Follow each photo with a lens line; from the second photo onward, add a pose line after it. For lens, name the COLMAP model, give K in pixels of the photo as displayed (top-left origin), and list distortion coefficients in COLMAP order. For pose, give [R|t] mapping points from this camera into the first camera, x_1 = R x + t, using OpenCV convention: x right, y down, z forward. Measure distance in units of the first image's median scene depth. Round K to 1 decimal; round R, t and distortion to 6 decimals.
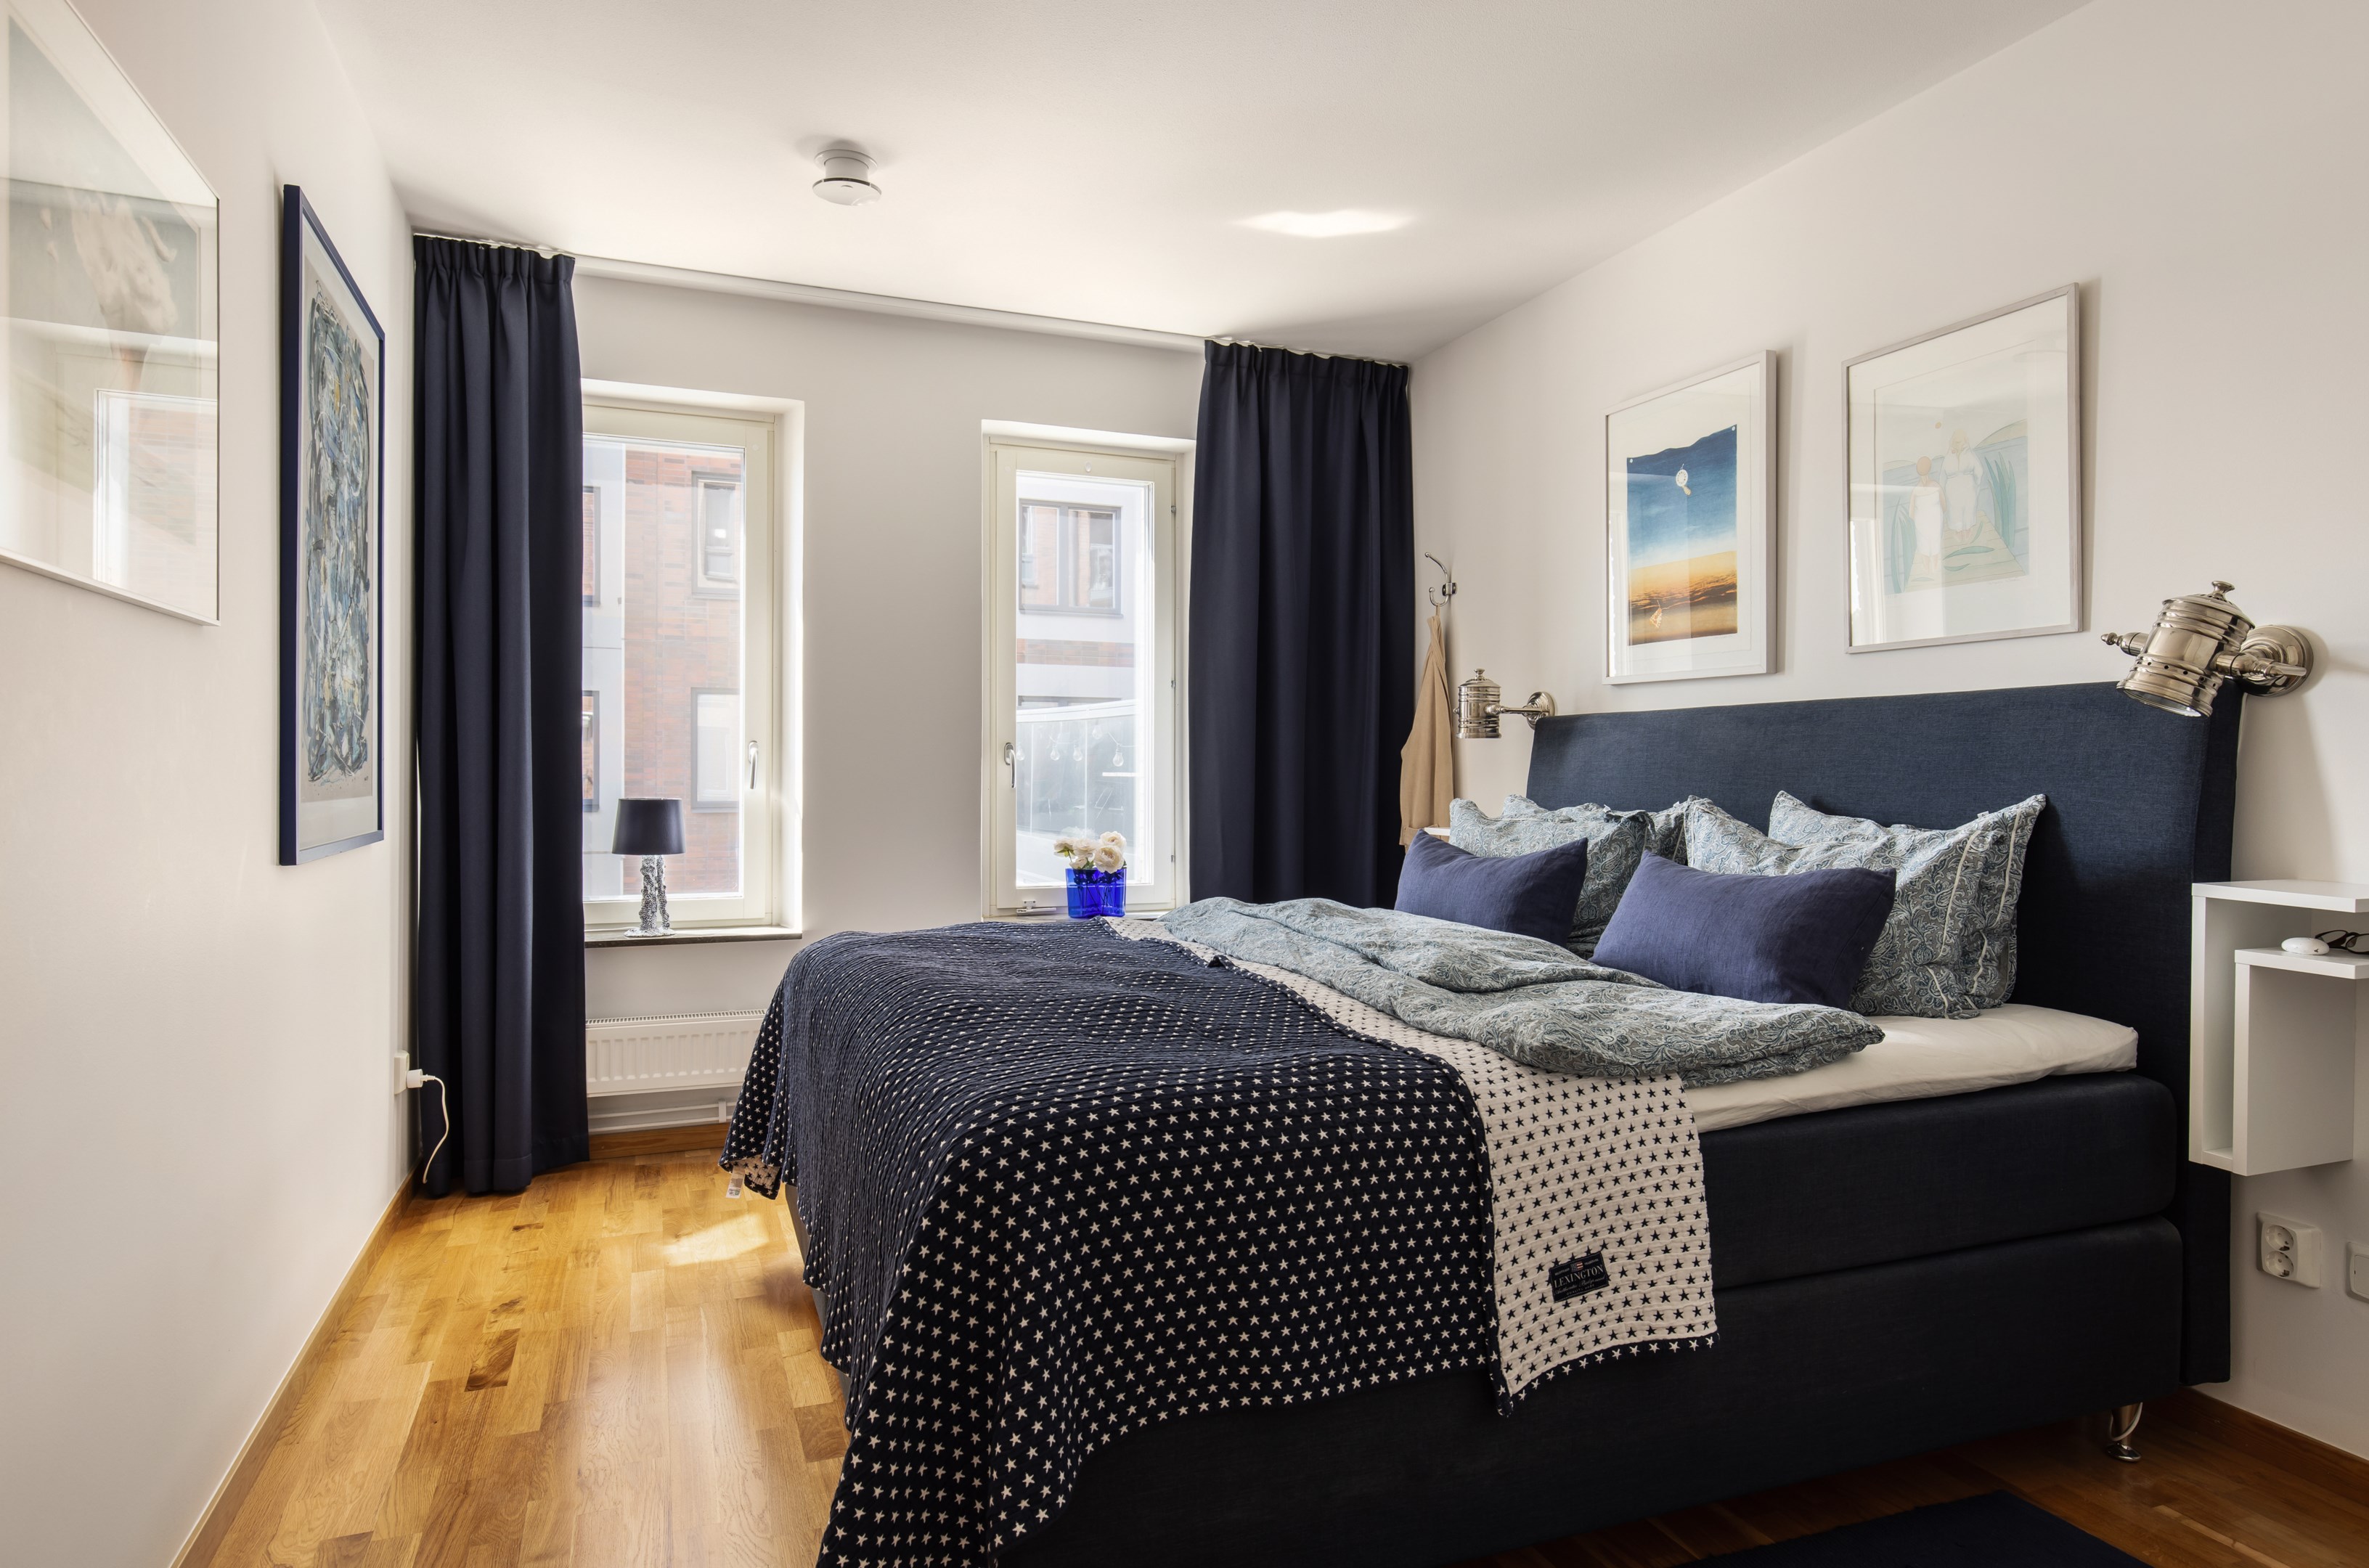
lens RADIAL K [[1342.5, 0, 1197.4], [0, 1342.5, 768.6], [0, 0, 1]] dist [-0.022290, -0.000205]
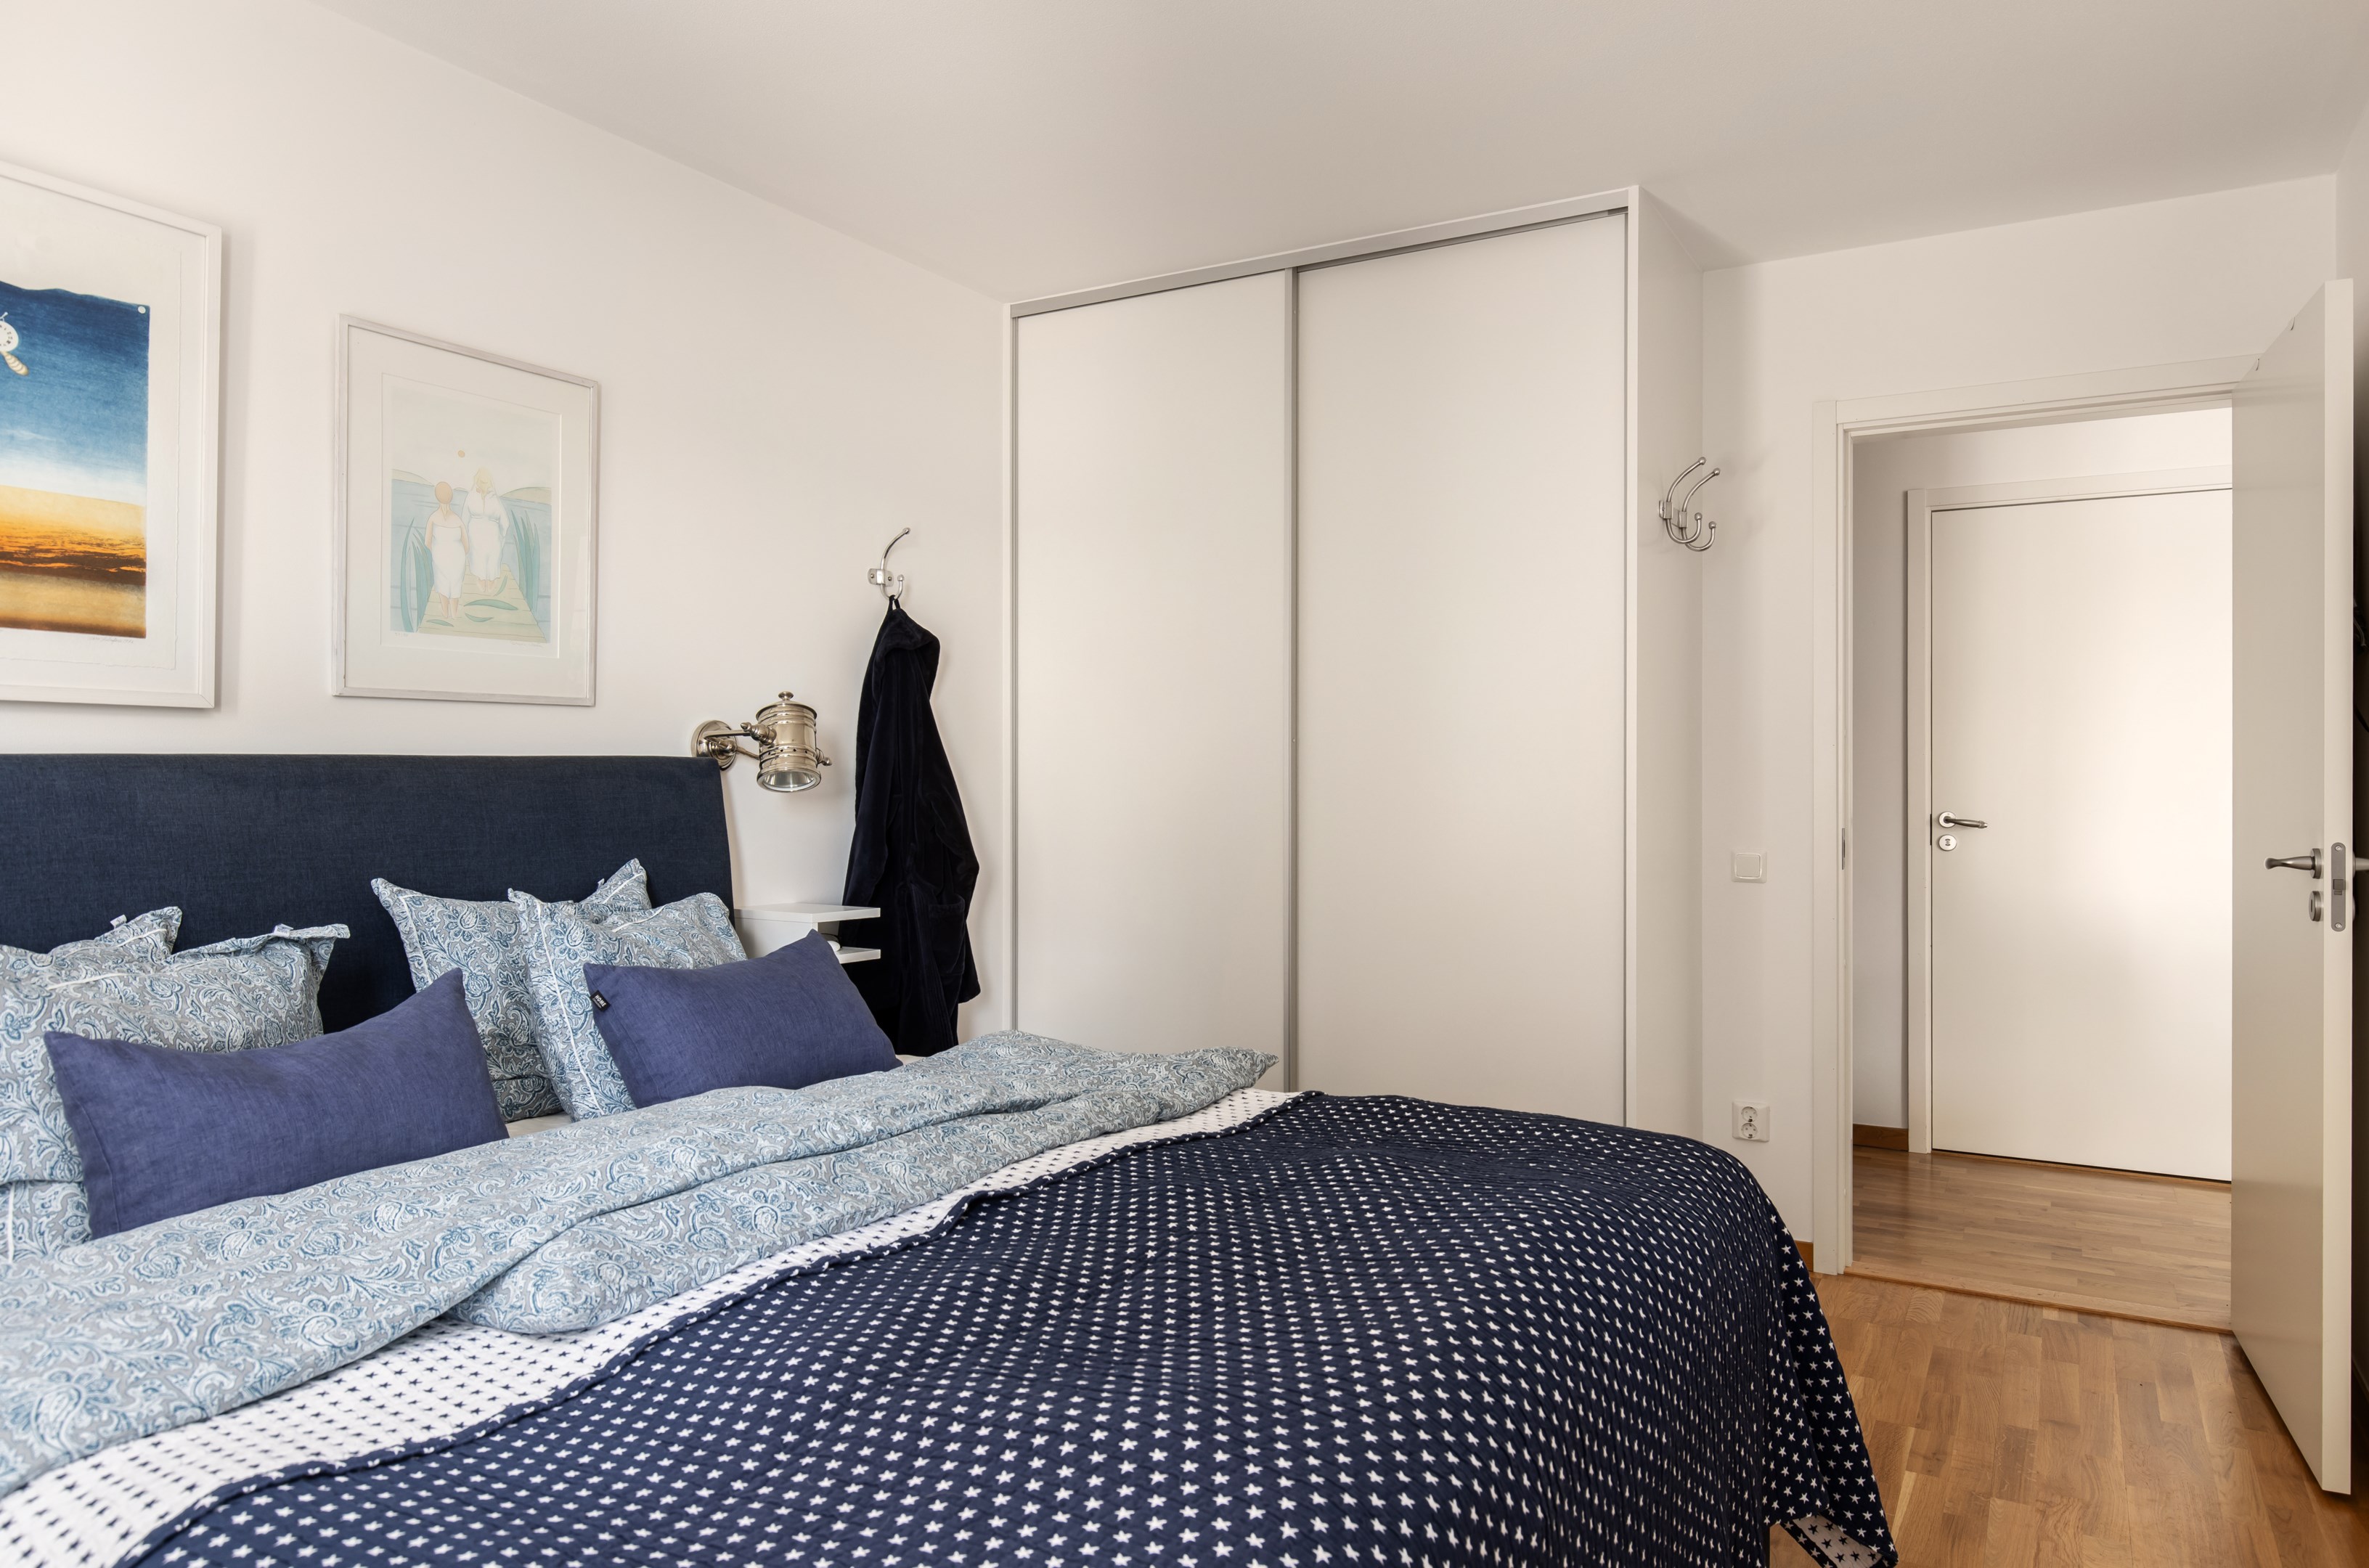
lens RADIAL K [[1521.7, 0, 1184.4], [0, 1521.7, 774.9], [0, 0, 1]] dist [0.004627, -0.000270]
pose [[-0.612075, 0.008336, 0.790756, -0.375154], [0.010395, 0.999943, -0.002495, -0.025059], [-0.790731, 0.006693, -0.612127, 0.862839]]
